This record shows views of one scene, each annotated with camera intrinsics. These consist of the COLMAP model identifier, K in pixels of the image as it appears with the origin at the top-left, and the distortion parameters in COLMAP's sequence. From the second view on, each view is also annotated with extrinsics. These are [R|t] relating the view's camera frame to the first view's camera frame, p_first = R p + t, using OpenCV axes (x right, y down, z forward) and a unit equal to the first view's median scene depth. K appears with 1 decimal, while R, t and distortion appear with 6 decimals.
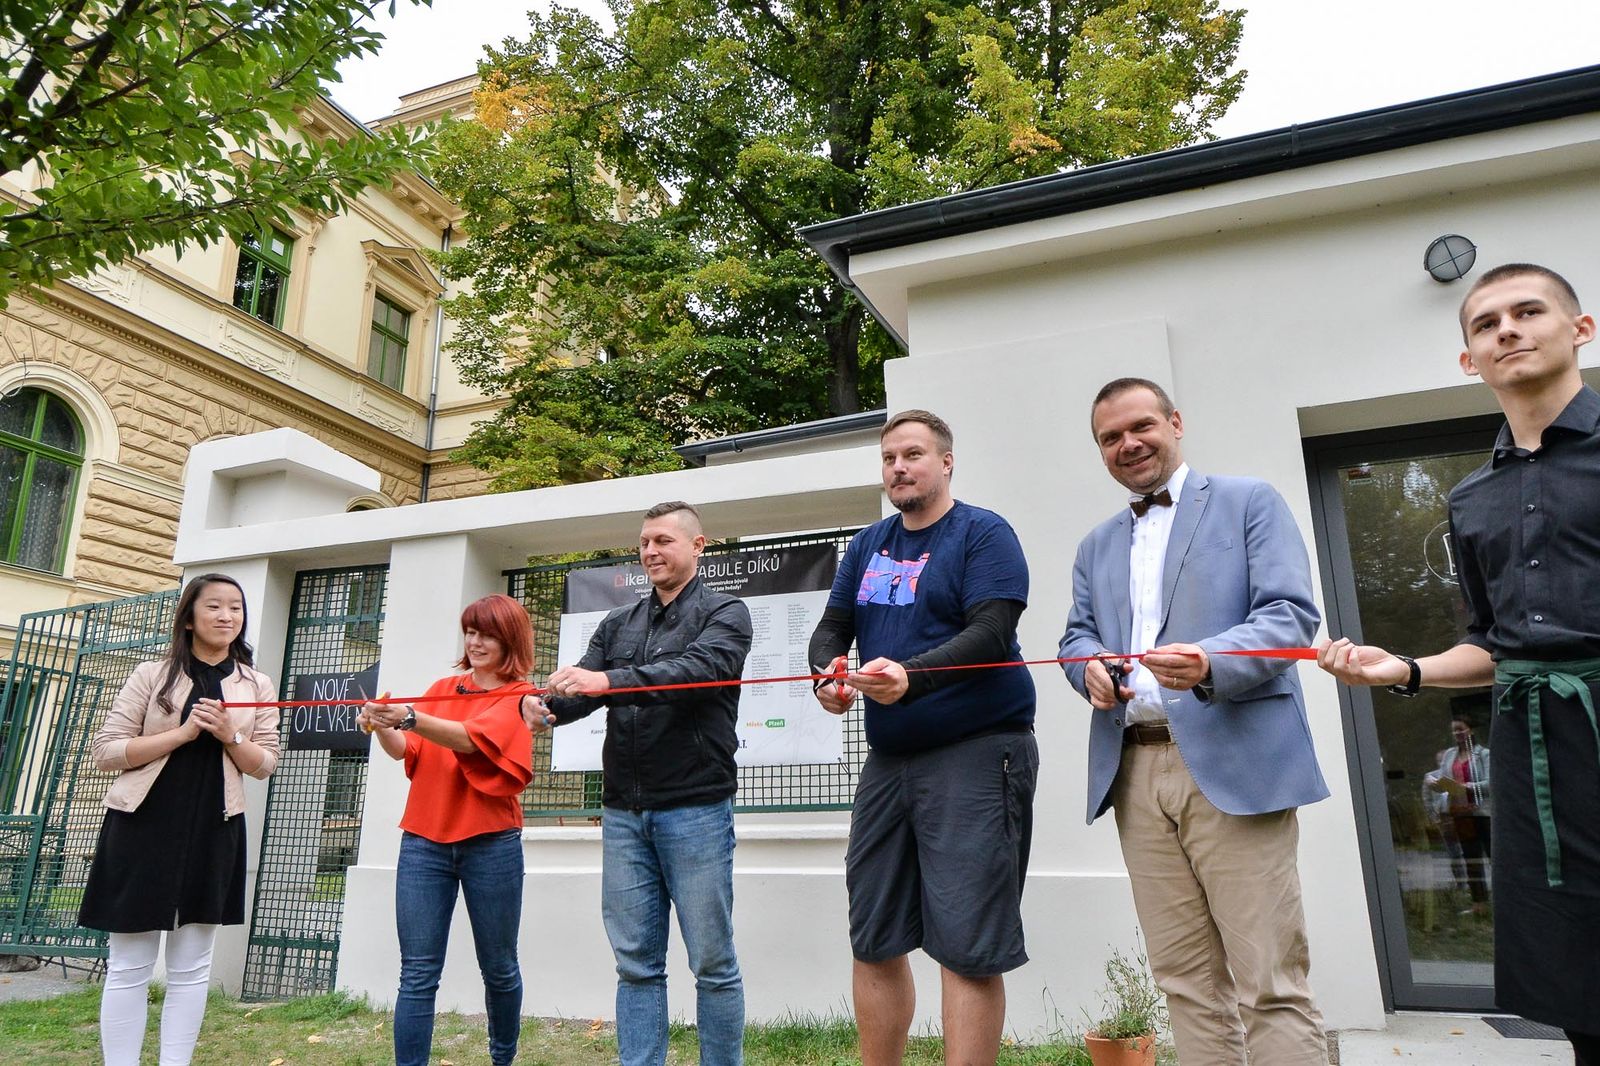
lens RADIAL K [[1033.5, 0, 808.9], [0, 1033.5, 535.2], [0, 0, 1]] dist [0.022299, -0.032200]
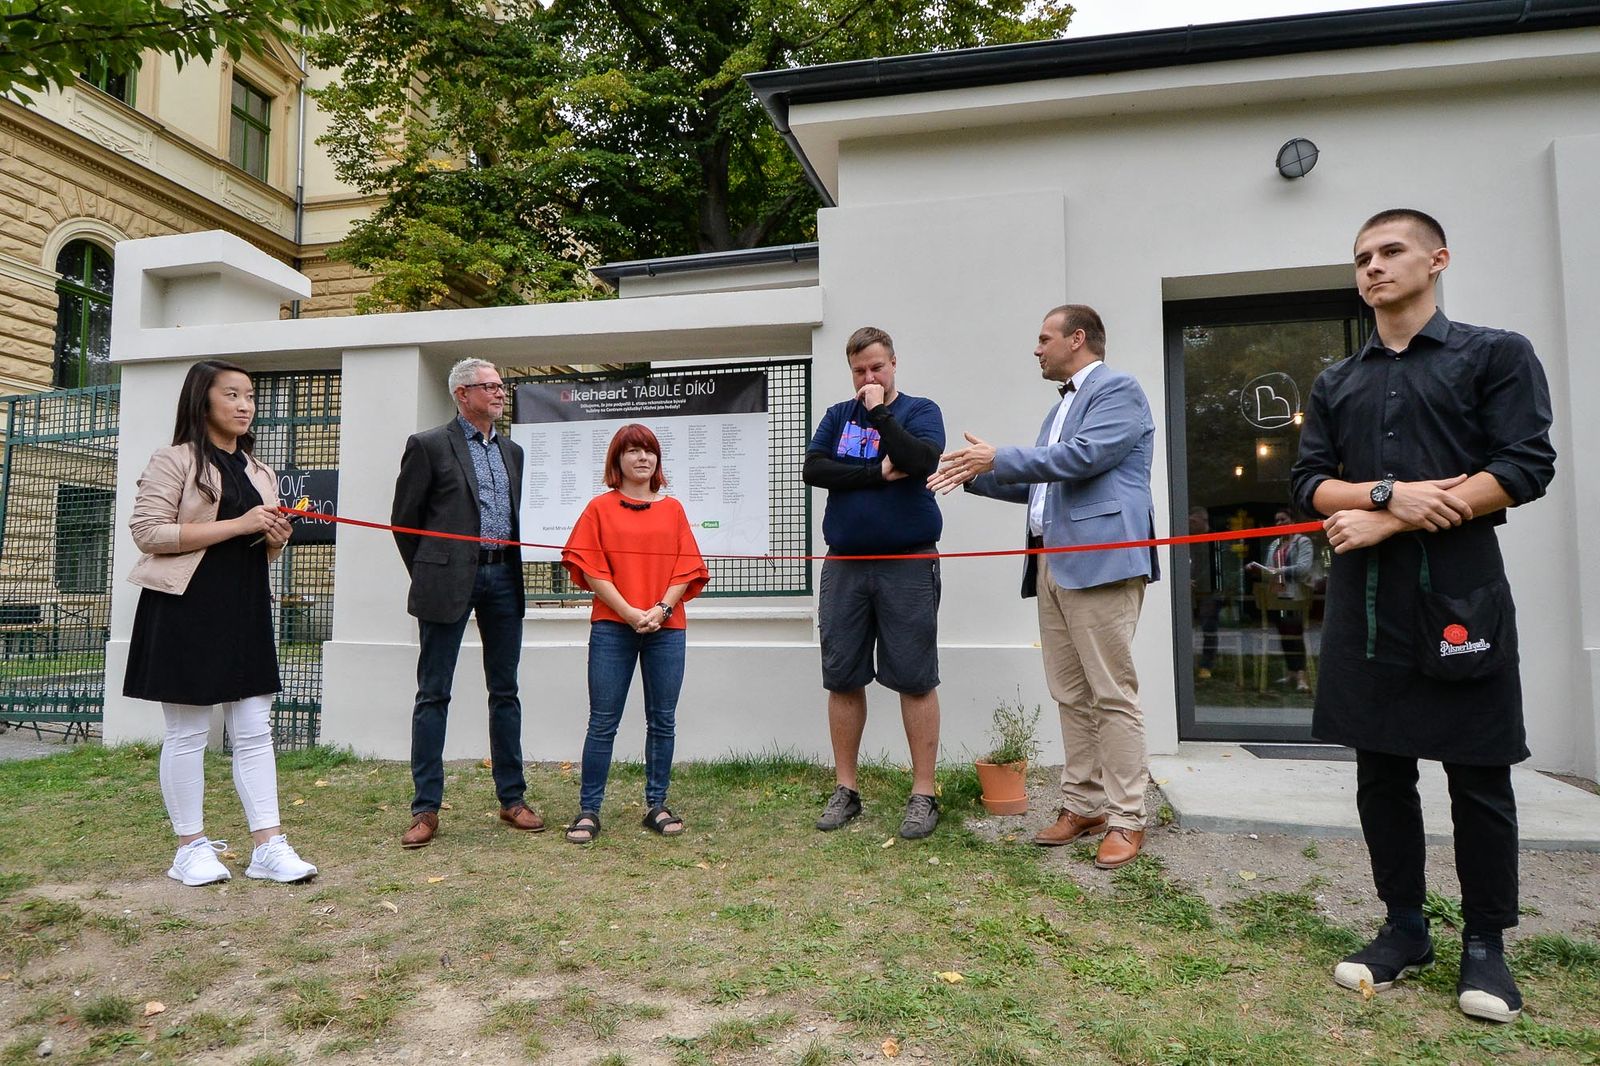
lens RADIAL K [[925.9, 0, 801.6], [0, 925.9, 529.6], [0, 0, 1]] dist [0.025798, -0.034225]
pose [[0.987533, 0.014835, 0.156710, -0.025836], [-0.044918, 0.980713, 0.190221, -0.004926], [-0.150865, -0.194889, 0.969153, -0.011202]]
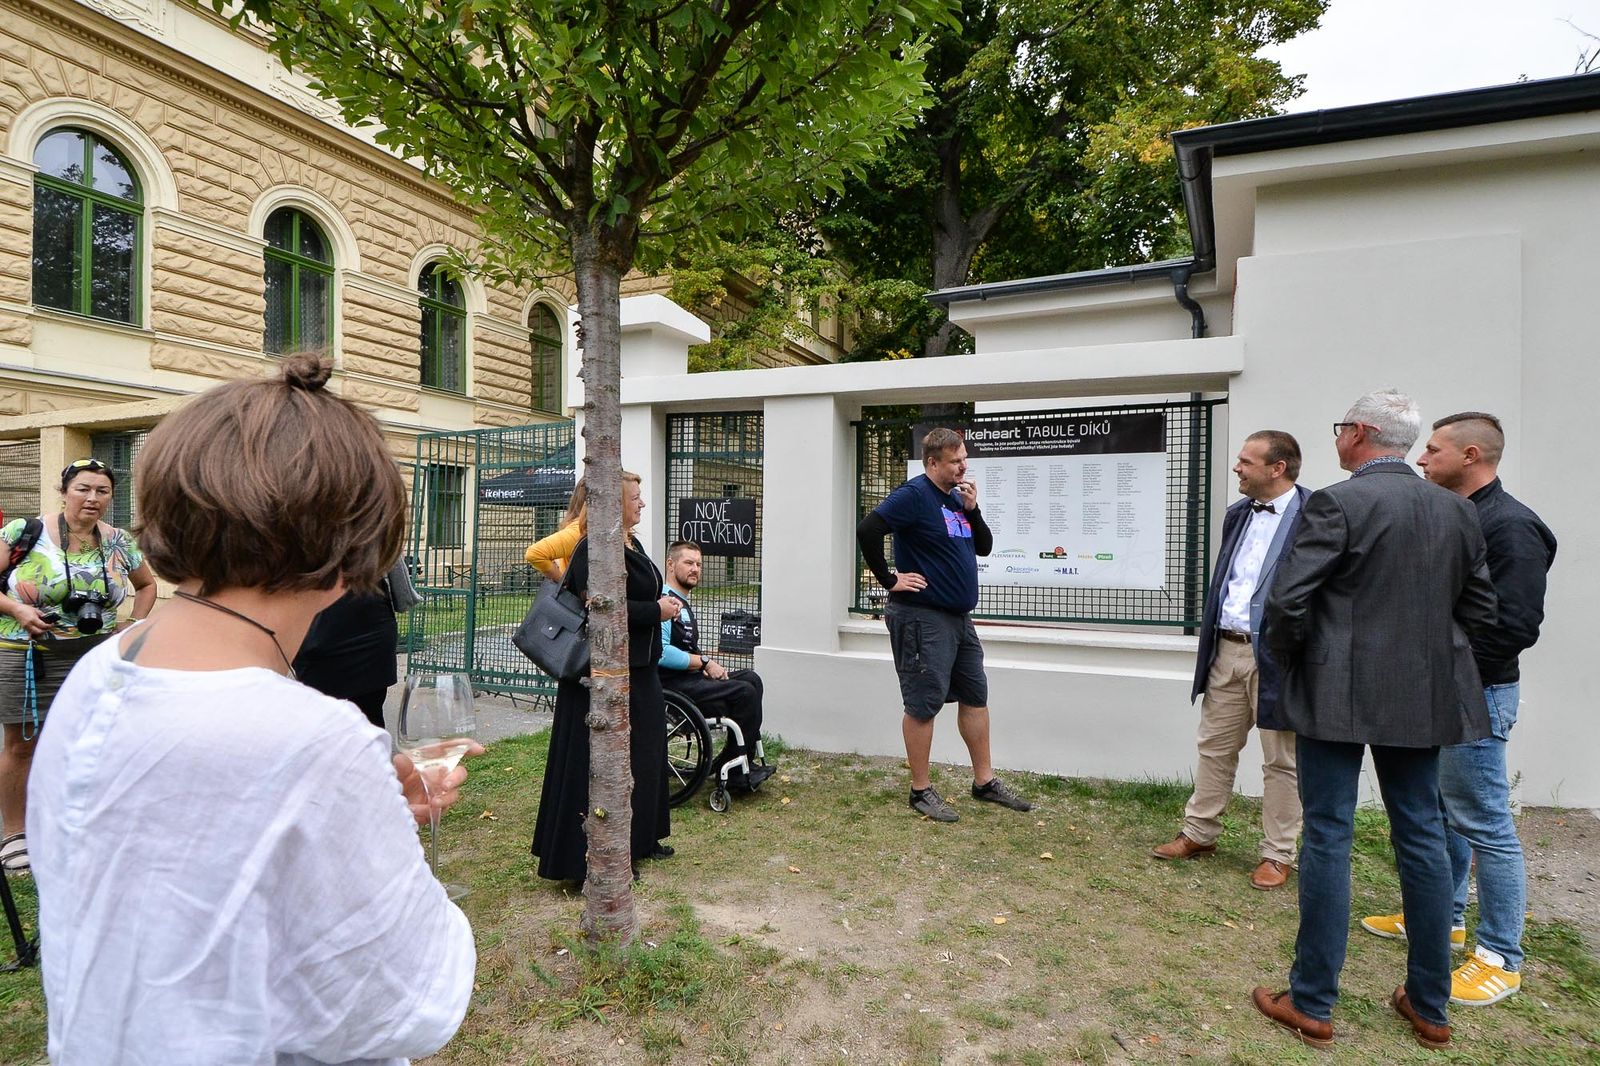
lens RADIAL K [[828.2, 0, 800.0], [0, 828.2, 533.0], [0, 0, 1]] dist [0.004167, -0.000212]
pose [[0.999001, 0.014371, -0.042314, -0.098608], [-0.002634, 0.964171, 0.265269, -0.031411], [0.044610, -0.264892, 0.963245, 0.002046]]
